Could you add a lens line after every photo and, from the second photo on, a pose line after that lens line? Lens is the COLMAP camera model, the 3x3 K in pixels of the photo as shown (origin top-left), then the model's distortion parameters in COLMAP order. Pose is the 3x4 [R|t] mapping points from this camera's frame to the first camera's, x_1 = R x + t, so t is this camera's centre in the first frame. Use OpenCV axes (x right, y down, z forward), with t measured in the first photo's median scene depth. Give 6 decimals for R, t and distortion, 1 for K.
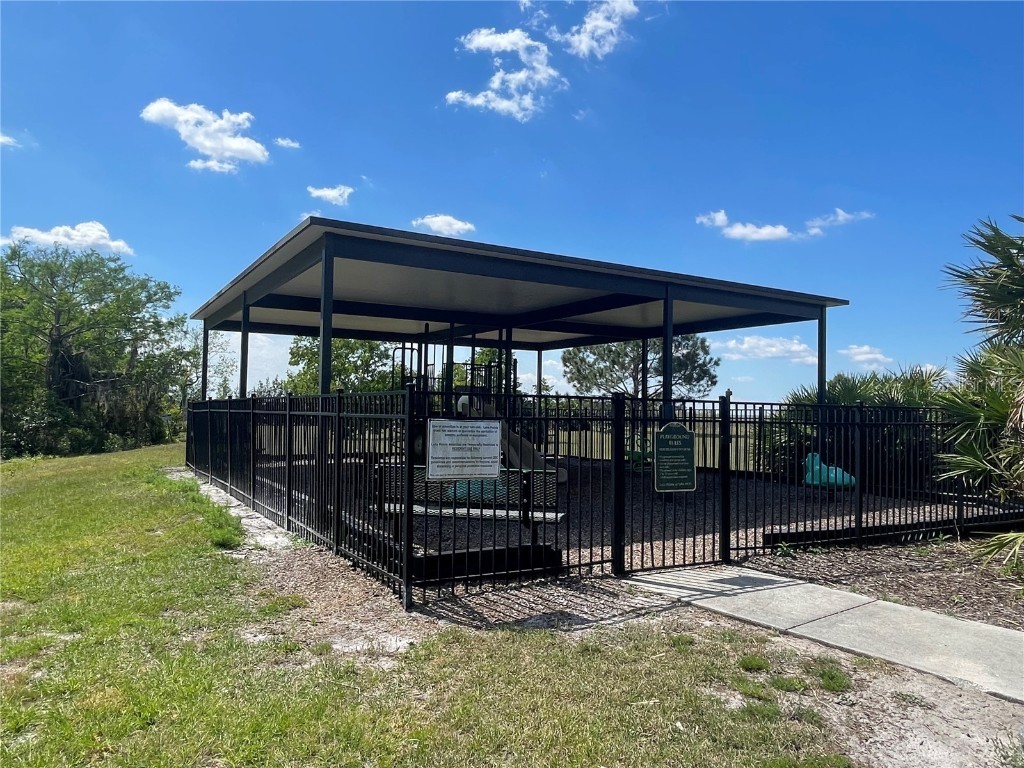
lens RADIAL K [[695.4, 0, 512.0], [0, 695.4, 384.0], [0, 0, 1]] dist [0.000645, -0.000044]
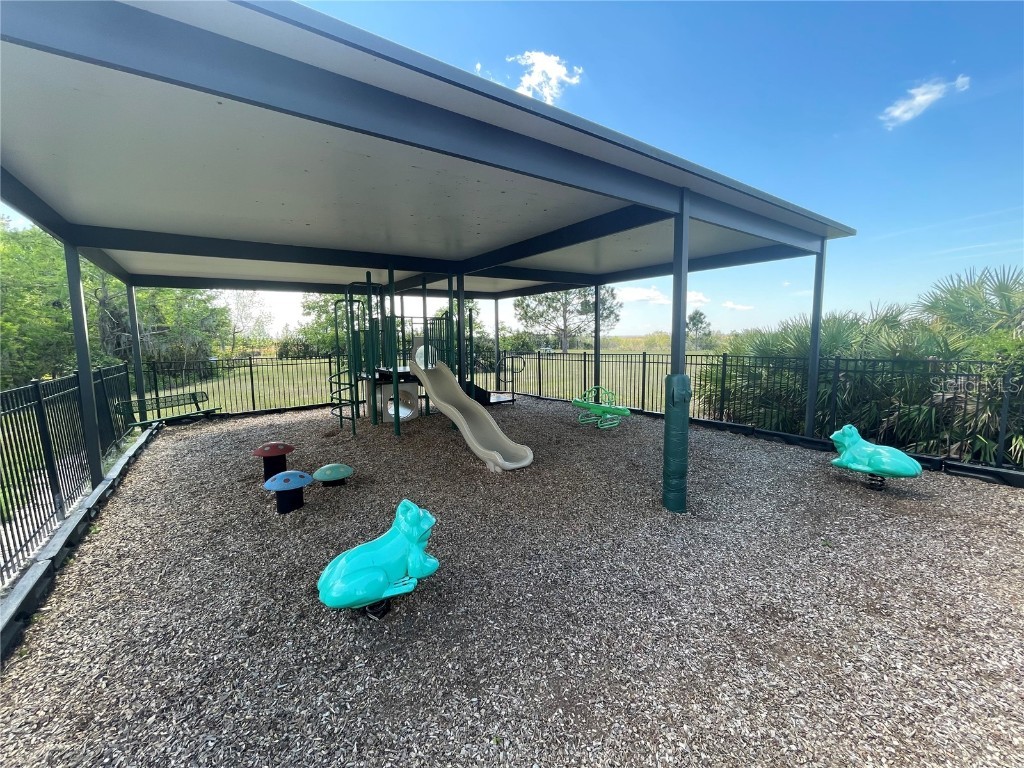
lens RADIAL K [[415.0, 0, 512.0], [0, 415.0, 384.0], [0, 0, 1]] dist [0.000314, 0.000051]
pose [[0.997230, -0.037640, 0.064155, 0.008671], [0.027410, 0.987772, 0.153476, -0.007292], [-0.069148, -0.151292, 0.986068, 0.147050]]
